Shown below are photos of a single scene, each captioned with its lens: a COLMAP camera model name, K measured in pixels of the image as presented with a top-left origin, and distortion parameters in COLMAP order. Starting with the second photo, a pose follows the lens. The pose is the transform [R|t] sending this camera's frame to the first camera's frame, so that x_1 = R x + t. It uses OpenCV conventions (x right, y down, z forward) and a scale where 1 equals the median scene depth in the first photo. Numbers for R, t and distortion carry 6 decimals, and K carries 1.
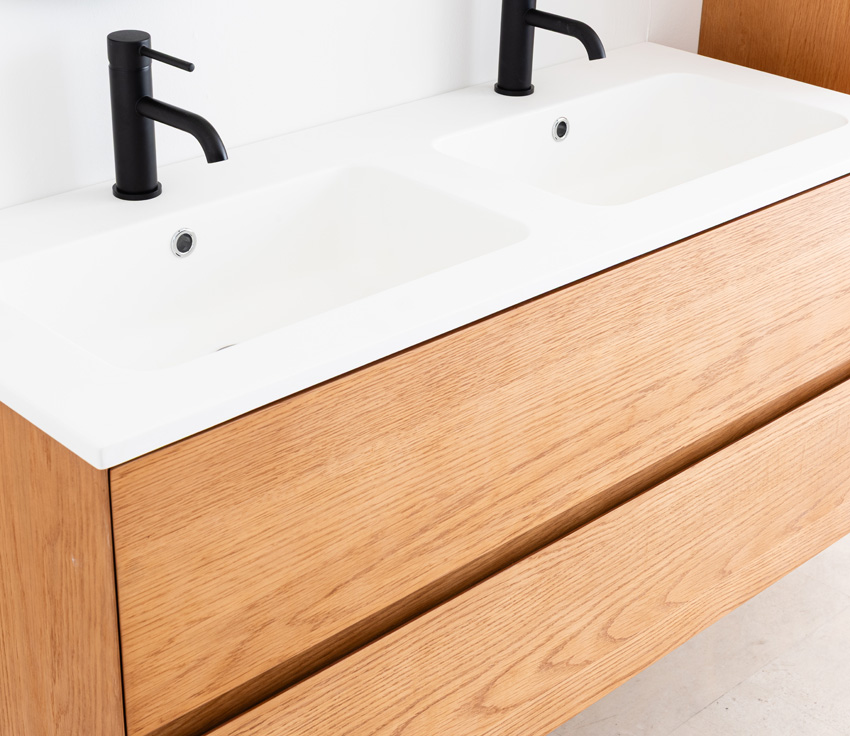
lens RADIAL K [[1473.0, 0, 423.9], [0, 1473.0, 372.8], [0, 0, 1]] dist [-0.002599, 0.000000]
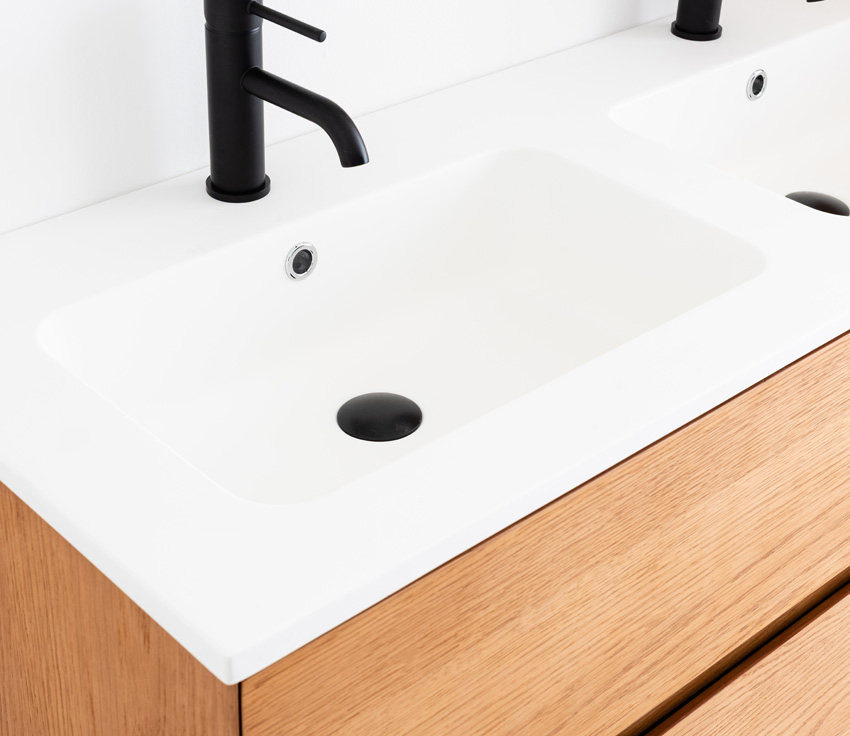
lens RADIAL K [[1473.0, 0, 427.3], [0, 1473.0, 362.7], [0, 0, 1]] dist [-0.002599, 0.000000]
pose [[0.999794, 0.016419, -0.011957, -0.094787], [-0.015247, 0.995616, 0.092285, -0.115072], [0.013420, -0.092083, 0.995661, 0.260297]]
